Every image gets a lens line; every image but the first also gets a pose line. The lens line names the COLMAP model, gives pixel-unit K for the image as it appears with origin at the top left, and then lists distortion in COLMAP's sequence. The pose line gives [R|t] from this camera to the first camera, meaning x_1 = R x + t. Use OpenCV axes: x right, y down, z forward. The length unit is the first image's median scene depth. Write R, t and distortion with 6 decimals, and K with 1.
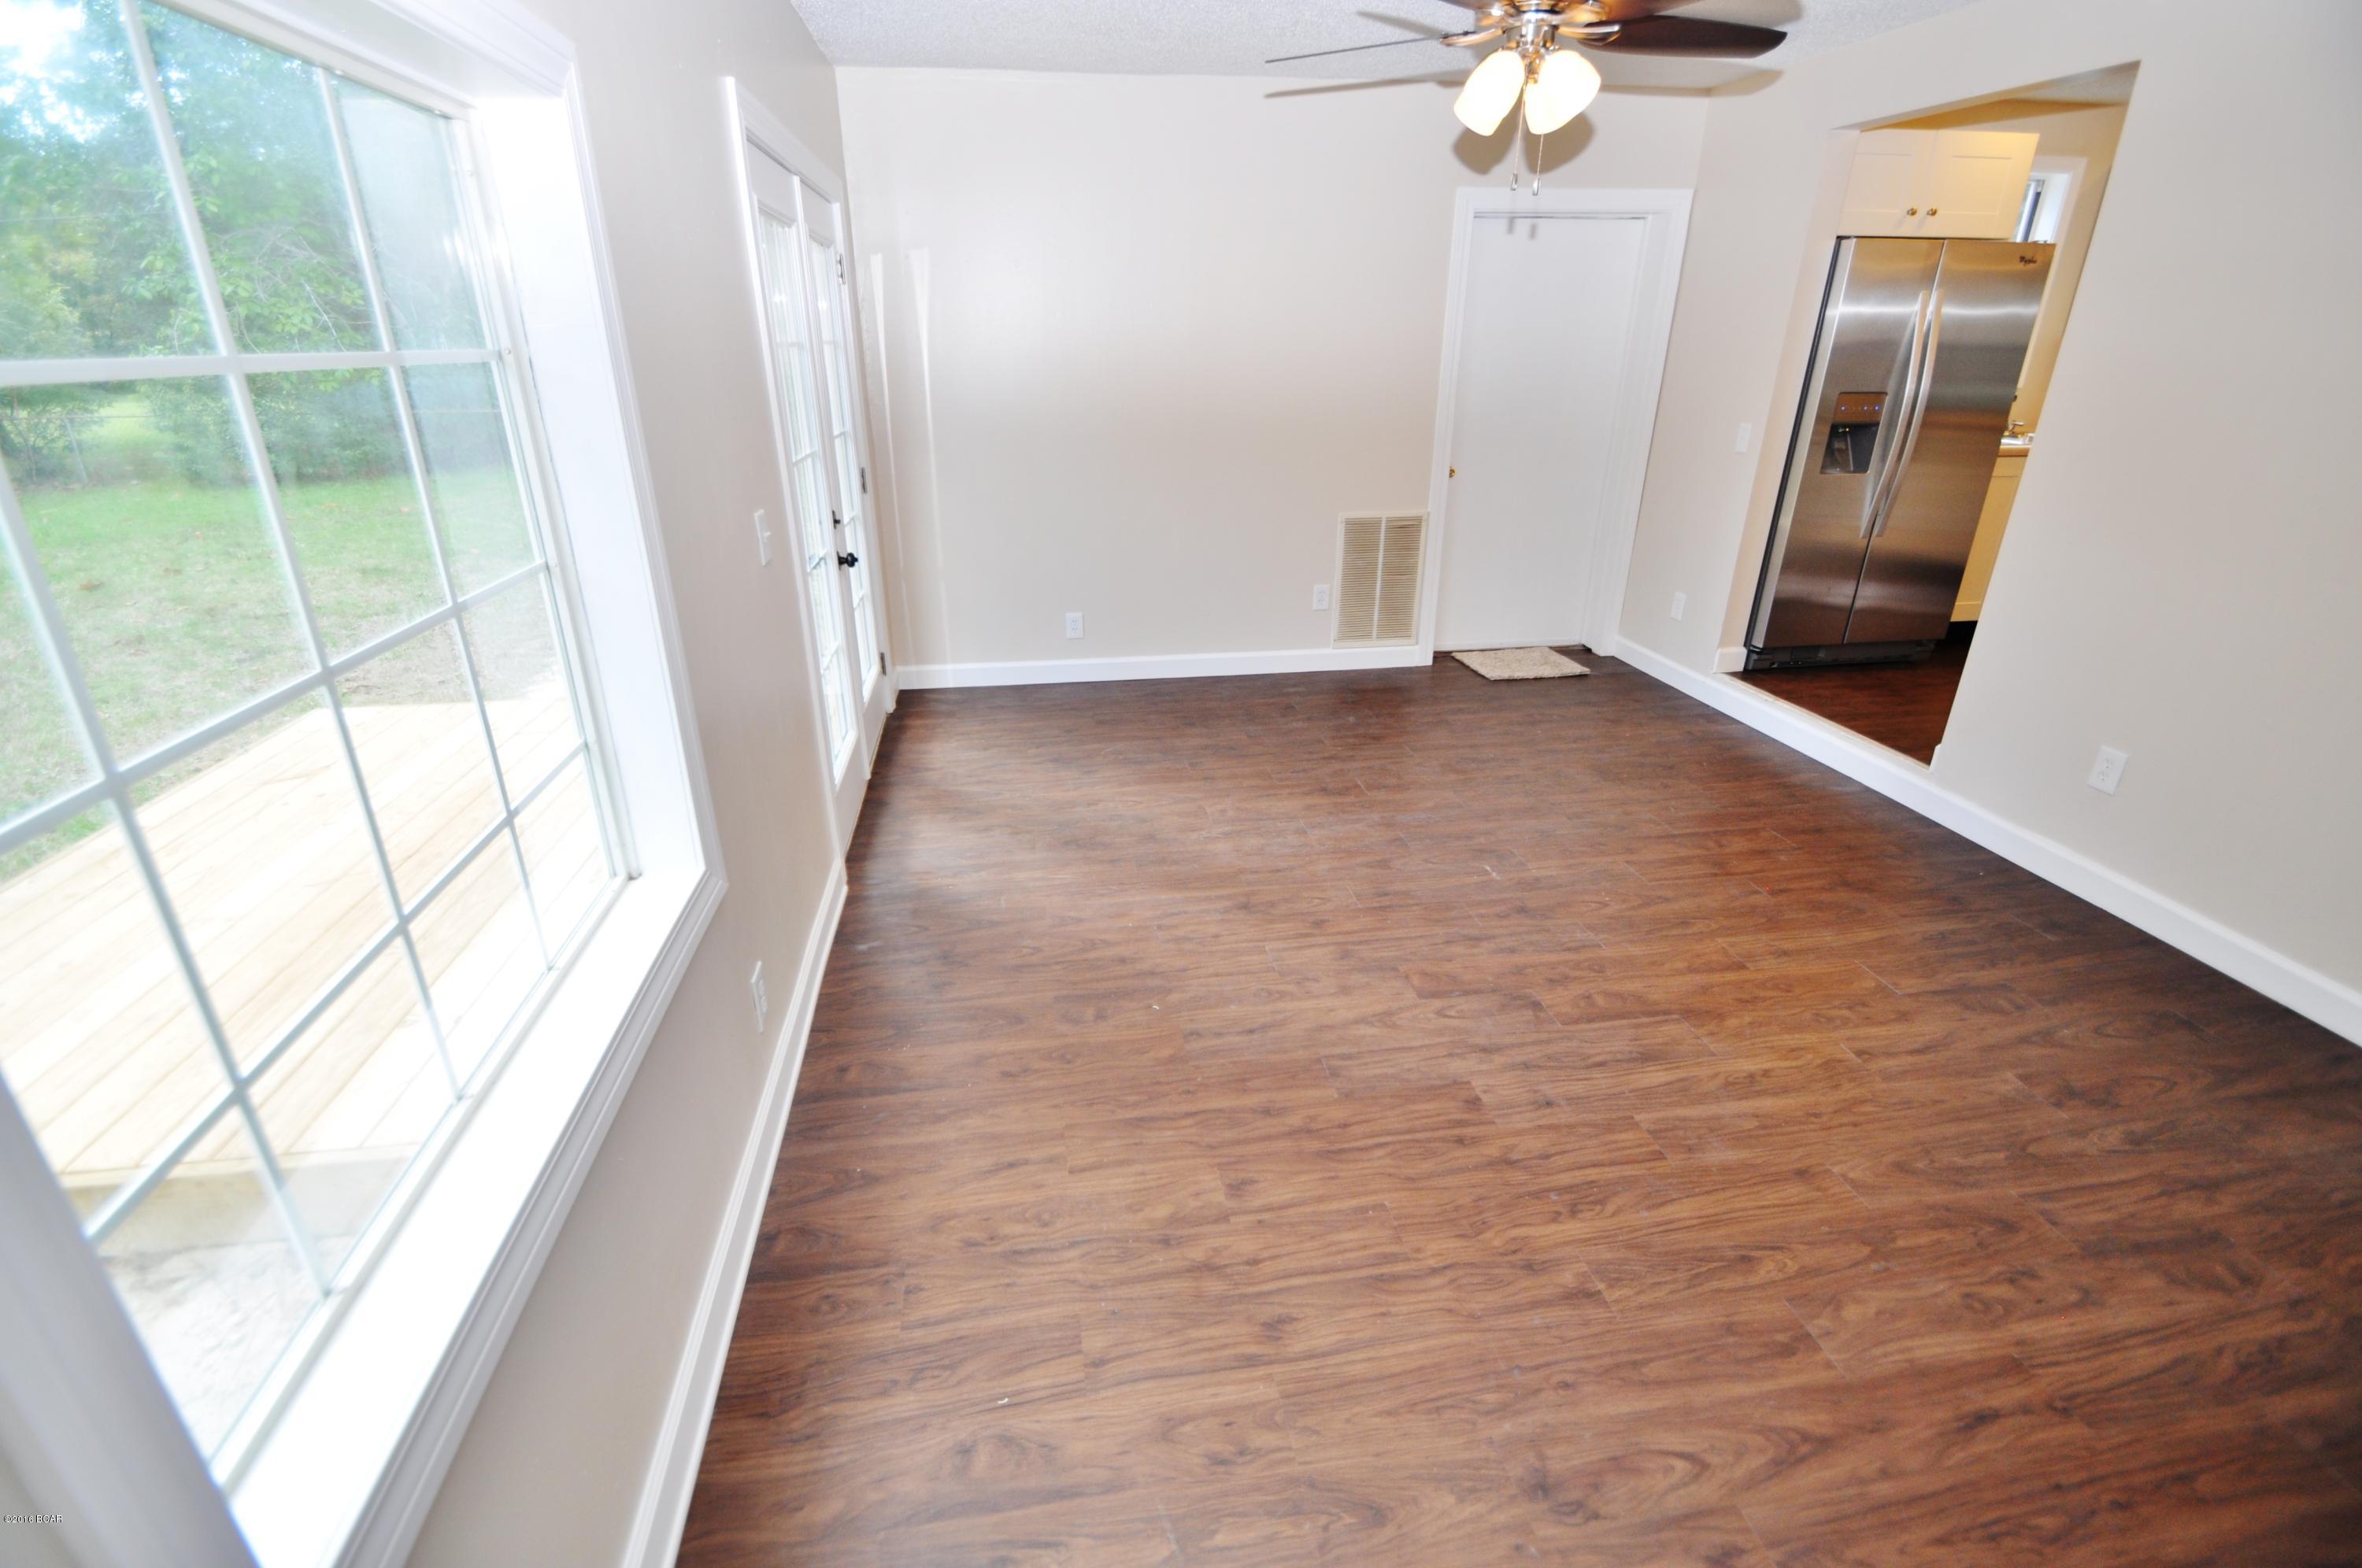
lens RADIAL K [[1023.4, 0, 1148.2], [0, 1023.4, 746.6], [0, 0, 1]] dist [0.019993, -0.019596]
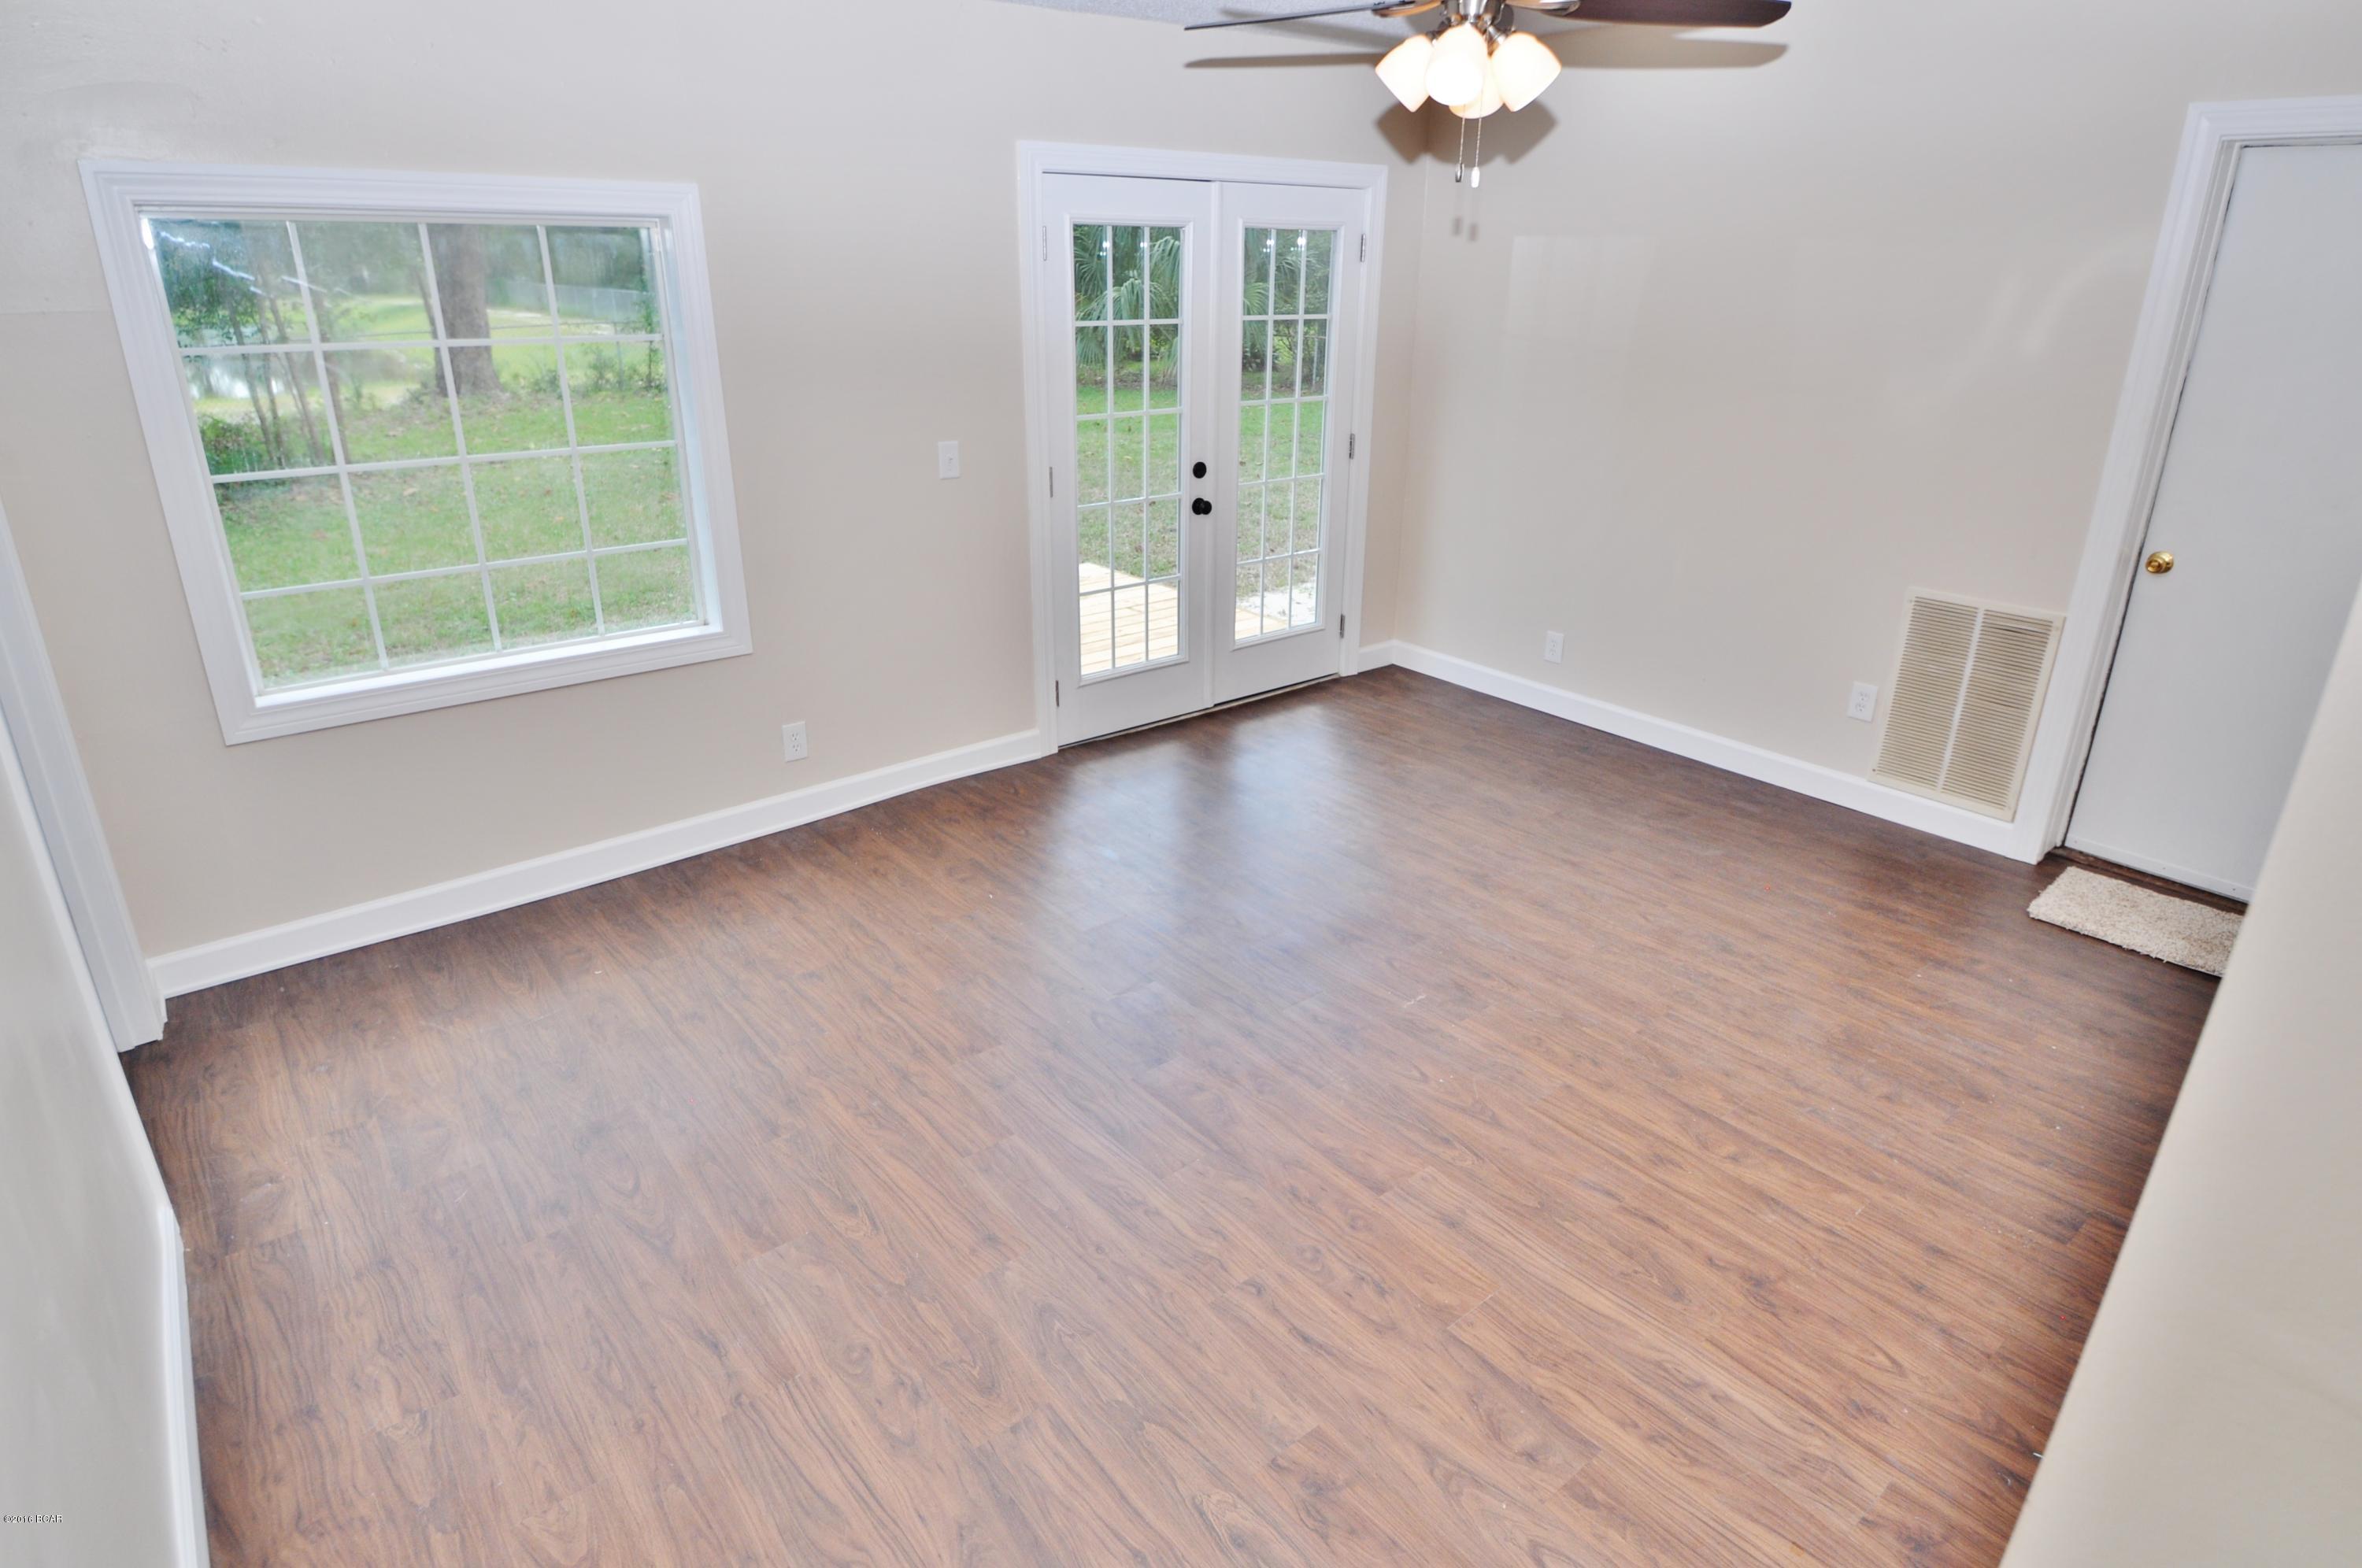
lens RADIAL K [[1272.3, 0, 1178.4], [0, 1272.3, 727.7], [0, 0, 1]] dist [-0.013402, -0.000024]
pose [[0.505206, 0.297713, -0.810021, 1.152128], [-0.324794, 0.935193, 0.141146, -0.184194], [0.799547, 0.191782, 0.569161, 0.291165]]
